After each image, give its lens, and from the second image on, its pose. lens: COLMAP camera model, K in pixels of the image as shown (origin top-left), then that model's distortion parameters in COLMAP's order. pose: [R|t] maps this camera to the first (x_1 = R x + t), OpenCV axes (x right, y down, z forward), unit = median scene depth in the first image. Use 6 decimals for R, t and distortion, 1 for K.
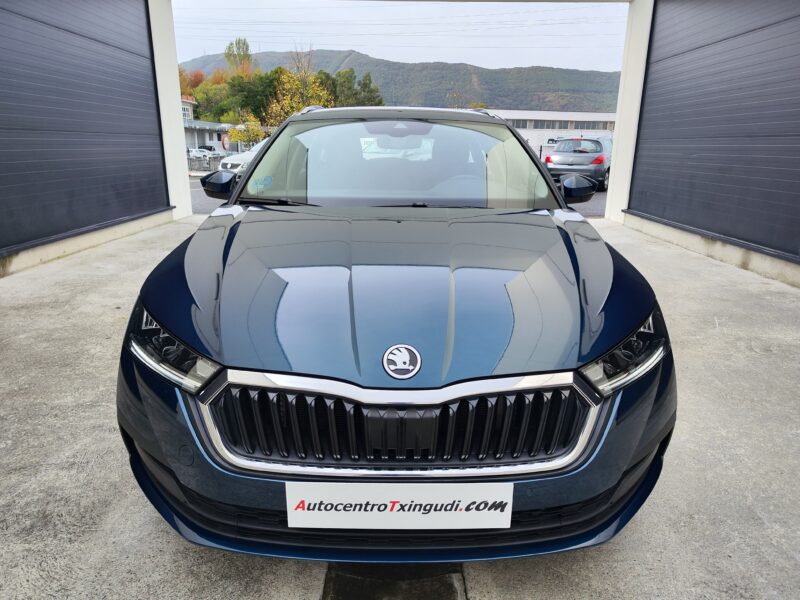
lens RADIAL K [[545.0, 0, 400.0], [0, 545.0, 300.0], [0, 0, 1]] dist [0.026255, -0.001115]
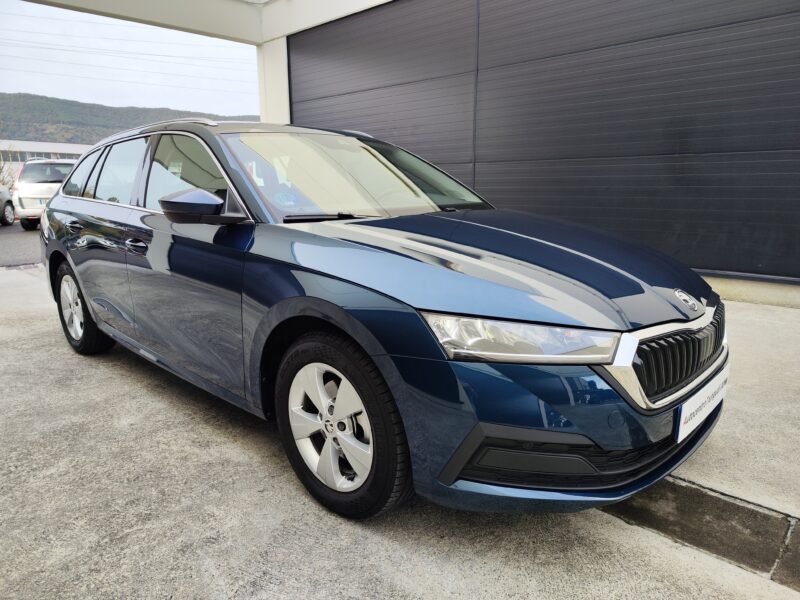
lens RADIAL K [[545.0, 0, 400.0], [0, 545.0, 300.0], [0, 0, 1]] dist [0.026255, -0.001115]
pose [[0.694390, -0.168875, 0.699503, -1.141847], [0.211697, 0.976997, 0.025719, -0.053777], [-0.687755, 0.130224, 0.714167, 0.389581]]
